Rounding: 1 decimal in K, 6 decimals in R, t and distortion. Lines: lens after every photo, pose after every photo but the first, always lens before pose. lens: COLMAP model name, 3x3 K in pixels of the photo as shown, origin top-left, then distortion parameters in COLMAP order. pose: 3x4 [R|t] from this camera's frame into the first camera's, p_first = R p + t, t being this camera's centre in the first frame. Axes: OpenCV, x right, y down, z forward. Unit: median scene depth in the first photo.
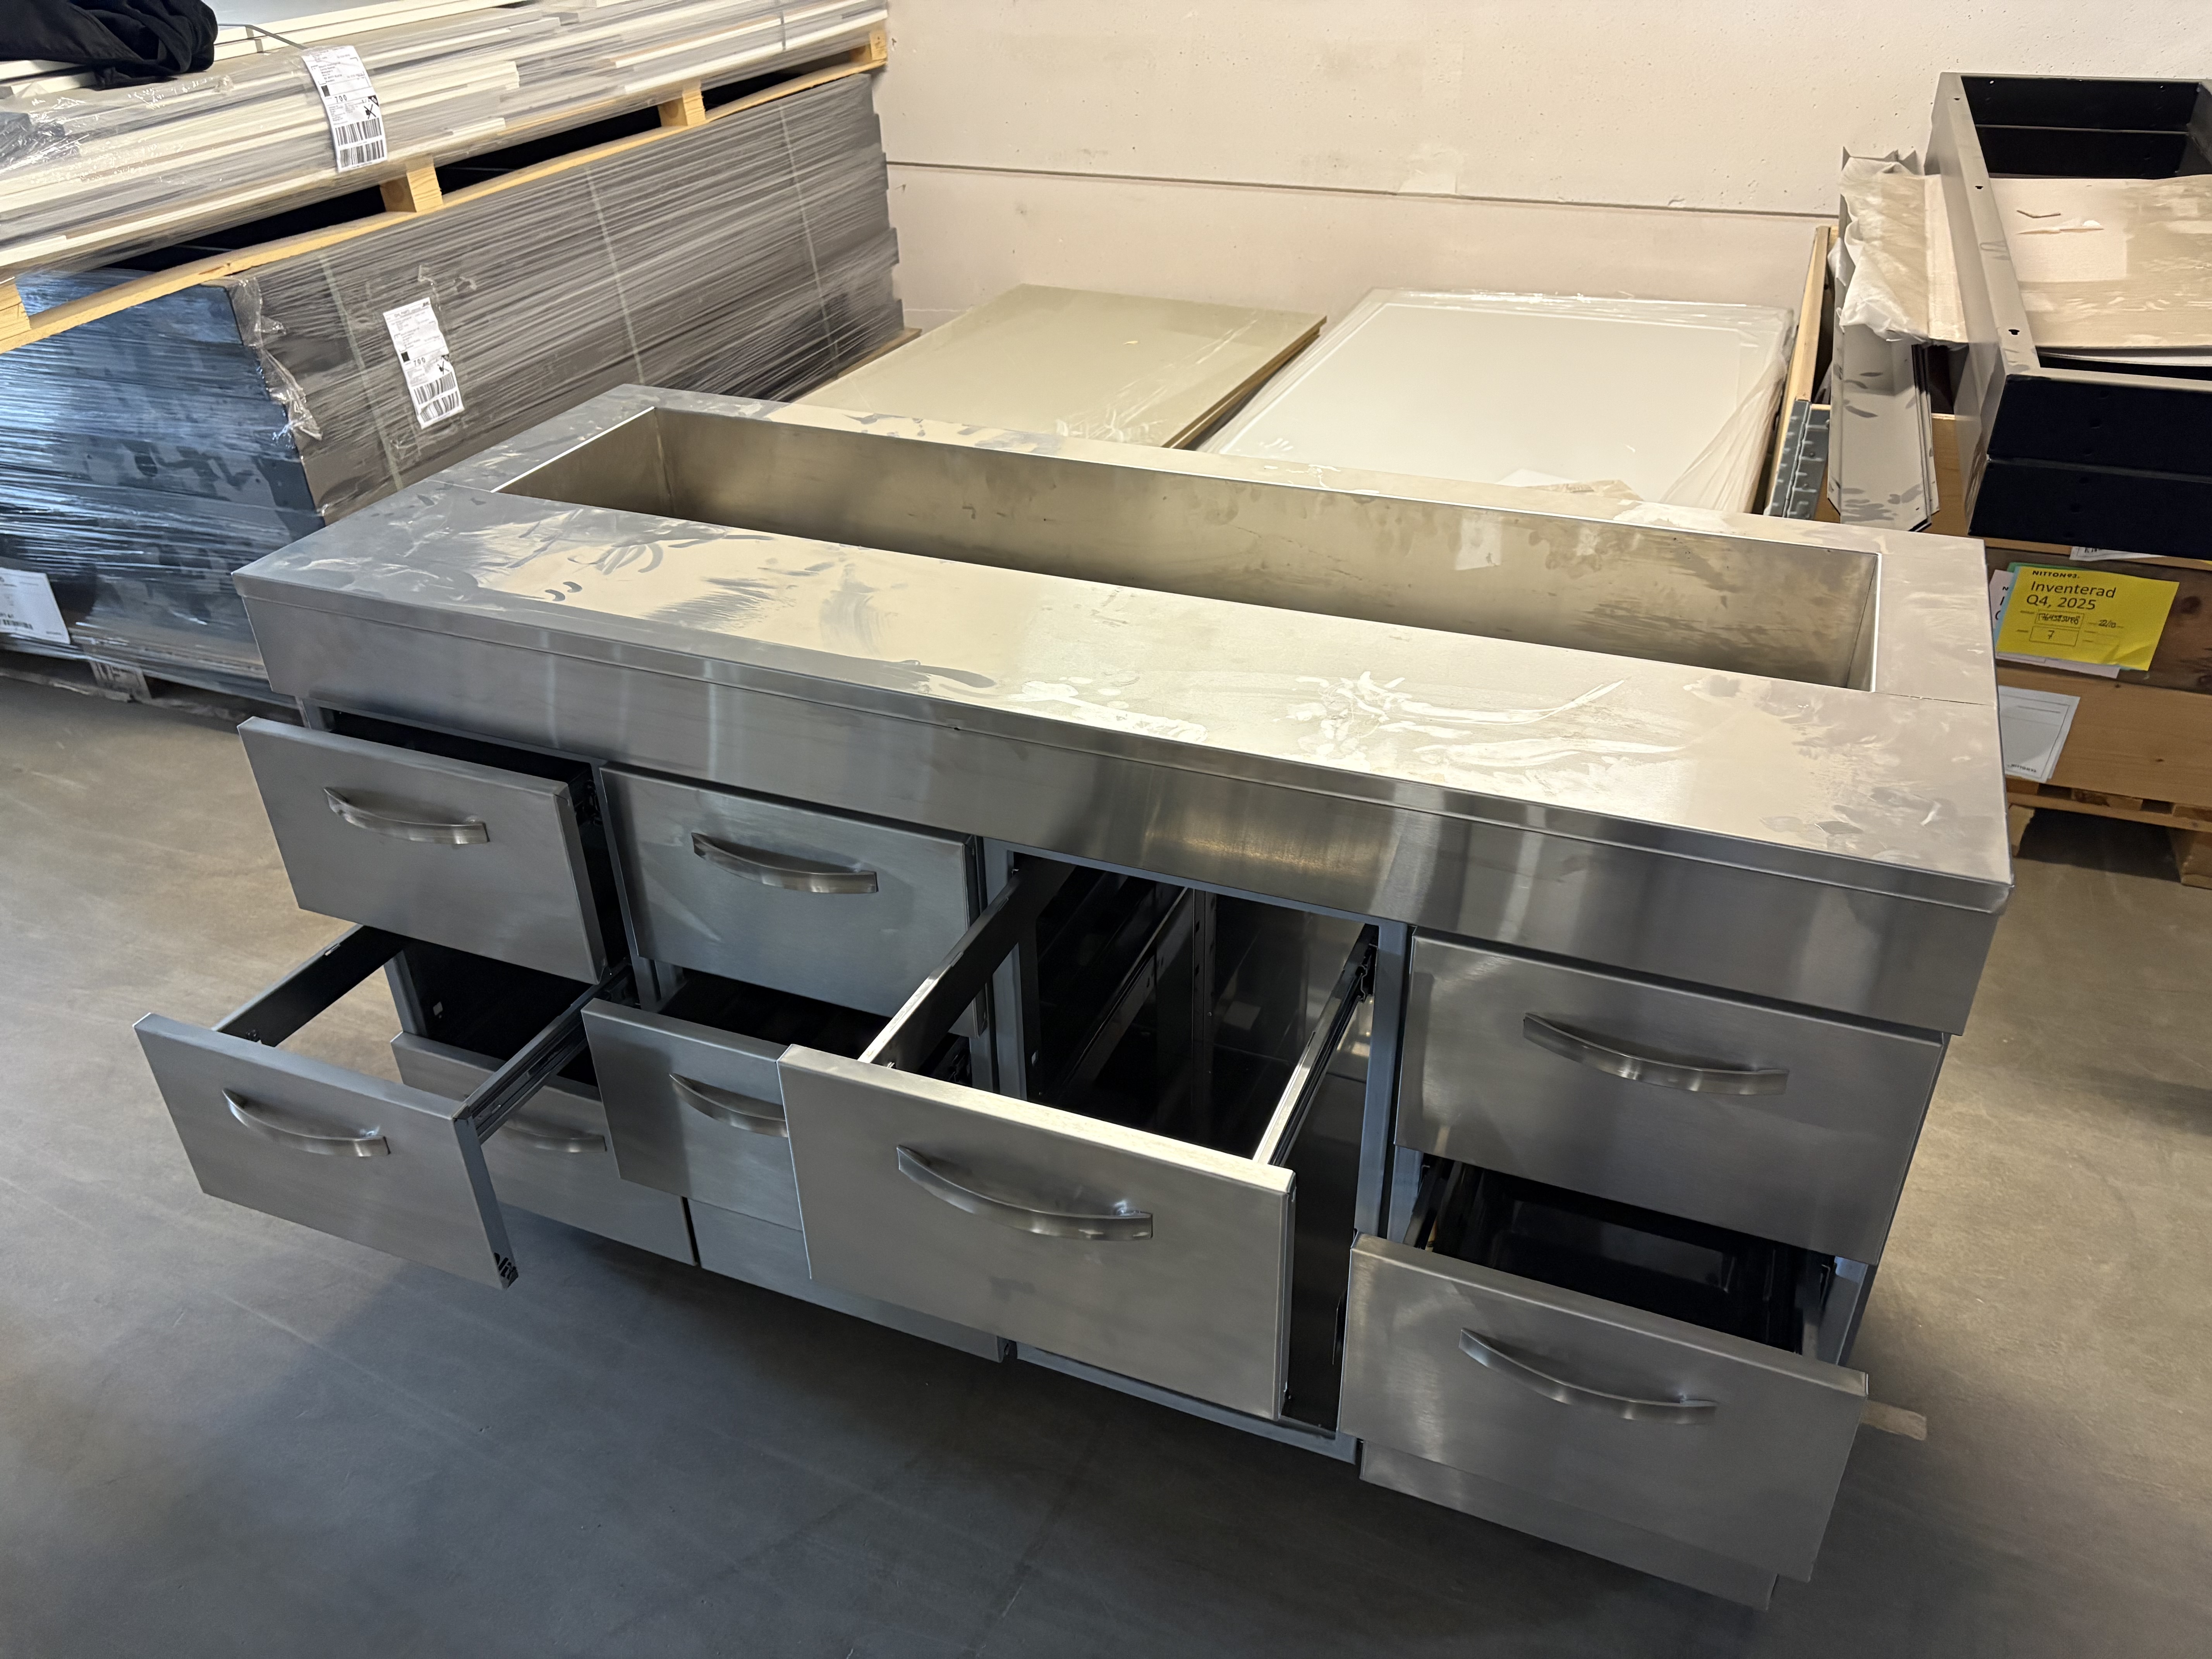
lens RADIAL K [[1680.1, 0, 1098.2], [0, 1680.1, 836.8], [0, 0, 1]] dist [0.047589, -0.052483]
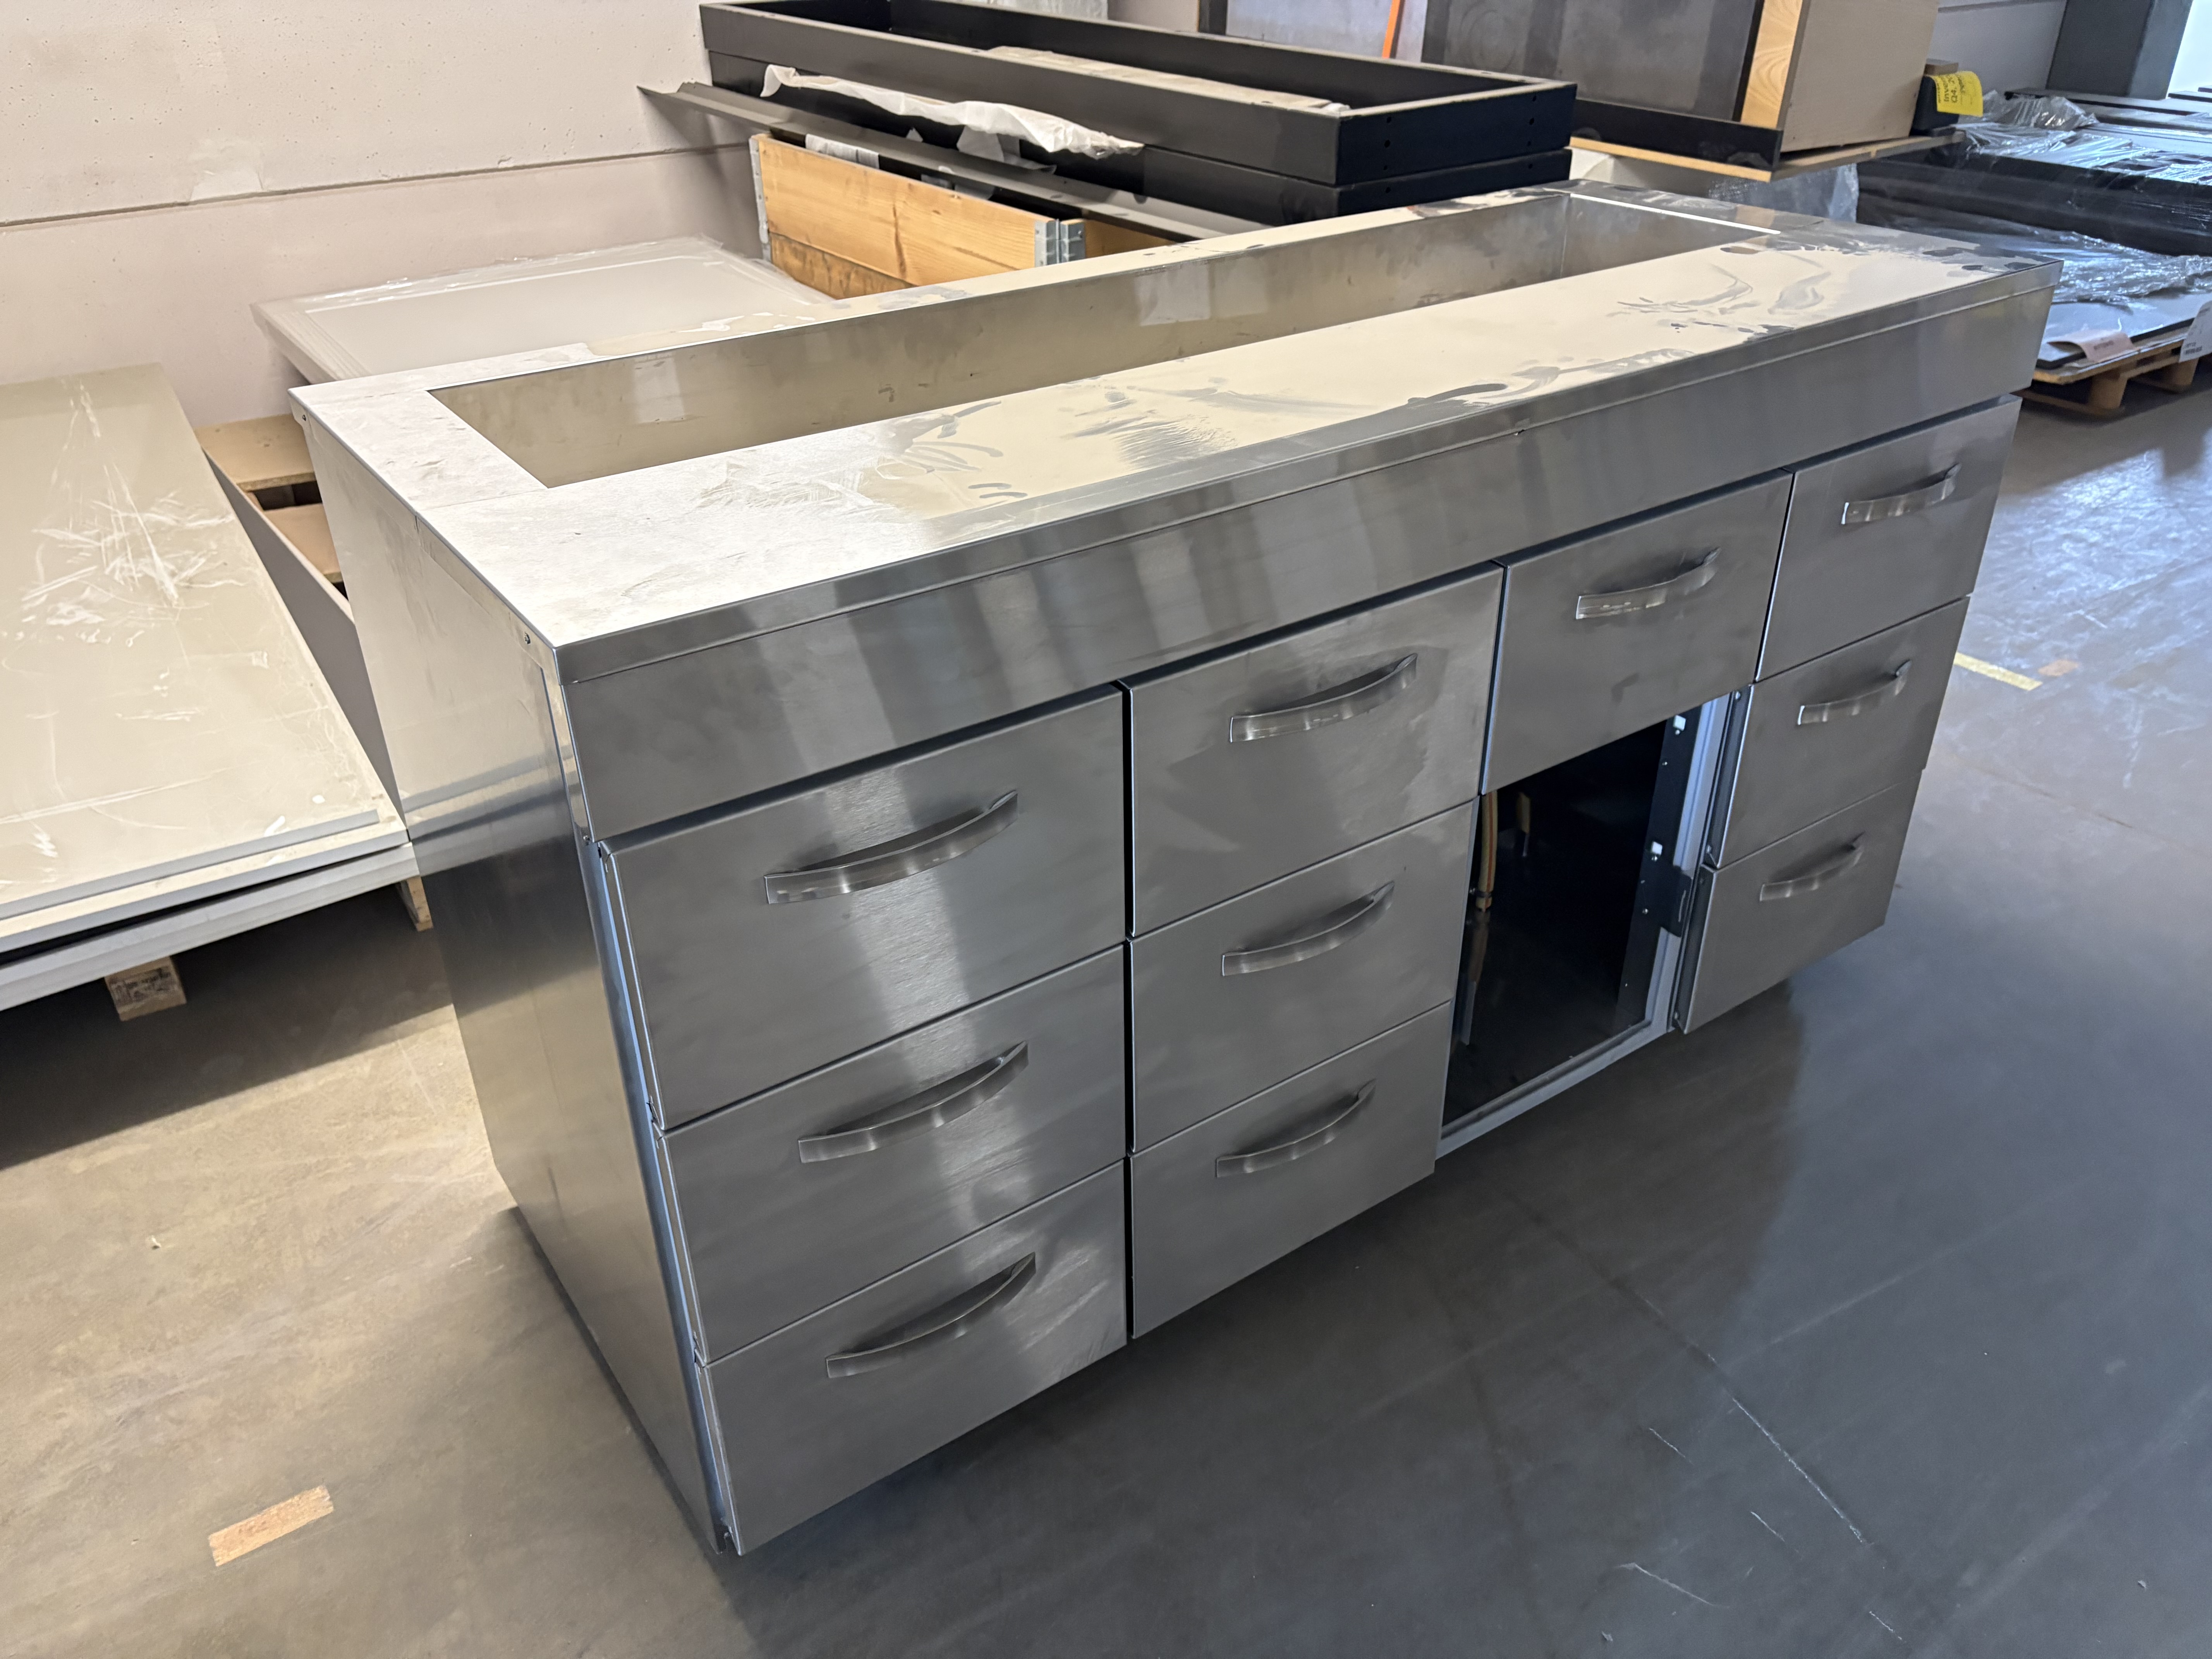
lens RADIAL K [[1680.1, 0, 1126.9], [0, 1680.1, 818.7], [0, 0, 1]] dist [0.047589, -0.052483]
pose [[0.533952, -0.413455, 0.737530, -0.571789], [0.449805, 0.877511, 0.166280, -0.075304], [-0.715940, 0.242959, 0.654523, 0.332623]]
